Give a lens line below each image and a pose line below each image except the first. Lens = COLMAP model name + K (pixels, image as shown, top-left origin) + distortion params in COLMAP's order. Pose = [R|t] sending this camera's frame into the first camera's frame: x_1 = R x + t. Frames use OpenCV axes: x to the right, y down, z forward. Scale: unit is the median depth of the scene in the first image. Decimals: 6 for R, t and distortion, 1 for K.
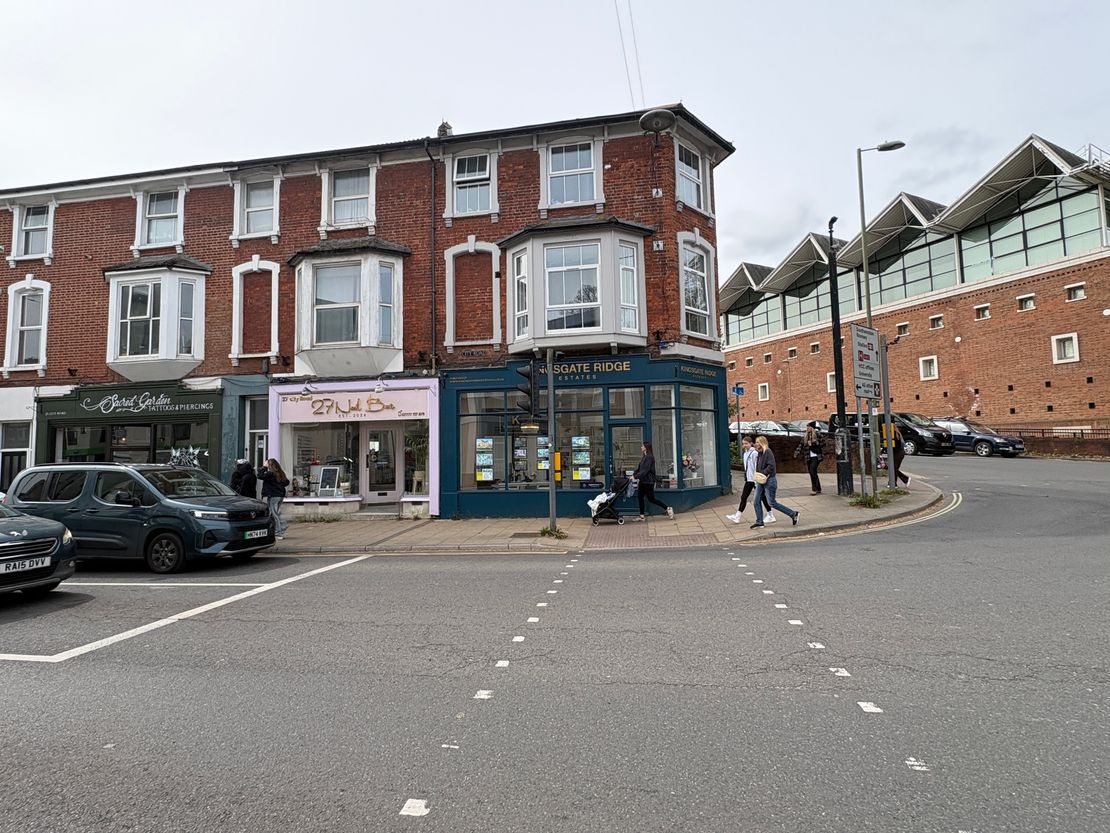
lens RADIAL K [[514.1, 0, 555.0], [0, 514.1, 416.5], [0, 0, 1]] dist [-0.000317, -0.000106]
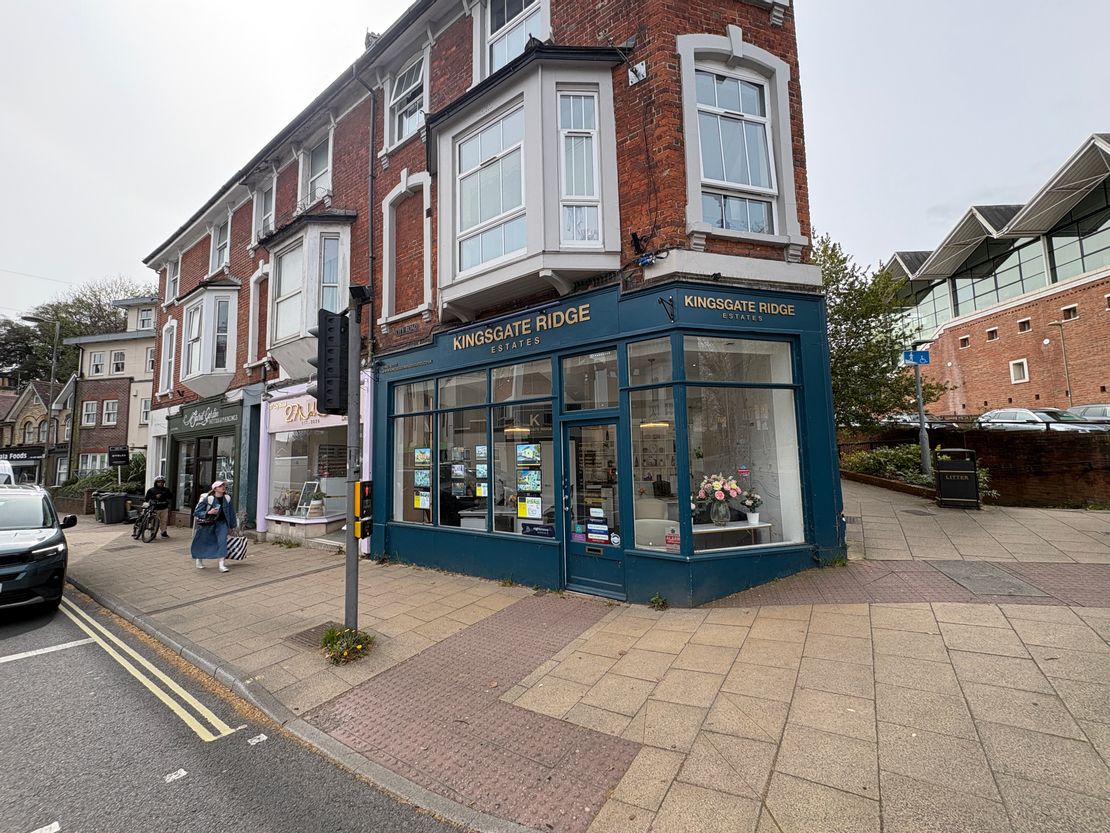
lens RADIAL K [[441.8, 0, 551.3], [0, 441.8, 415.6], [0, 0, 1]] dist [0.001222, -0.000043]
pose [[0.901423, -0.041192, -0.430975, 0.284379], [0.036801, 0.999151, -0.018524, 0.015677], [0.431372, 0.000837, 0.902174, 0.531971]]
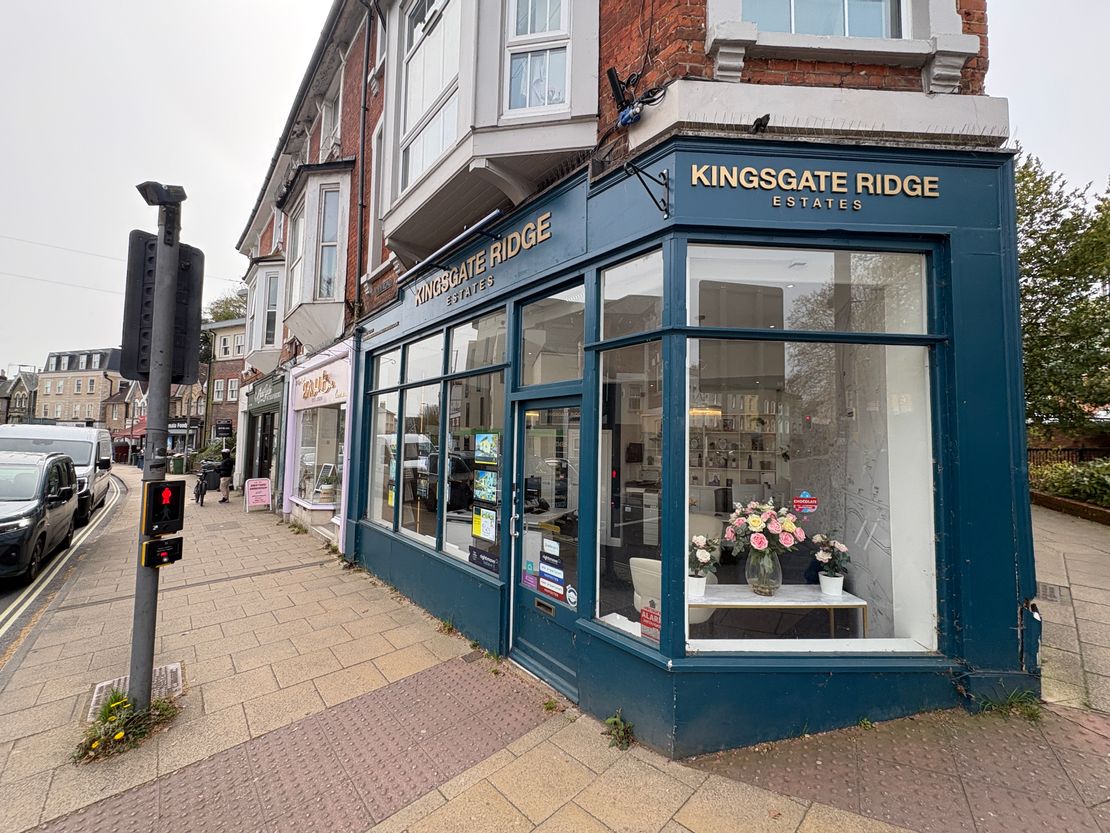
lens RADIAL K [[441.8, 0, 551.3], [0, 441.8, 415.6], [0, 0, 1]] dist [0.001222, -0.000043]
pose [[0.776003, -0.003219, -0.630722, 0.304985], [0.010682, 0.999911, 0.008039, 0.021227], [0.630639, -0.012976, 0.775968, 0.728991]]
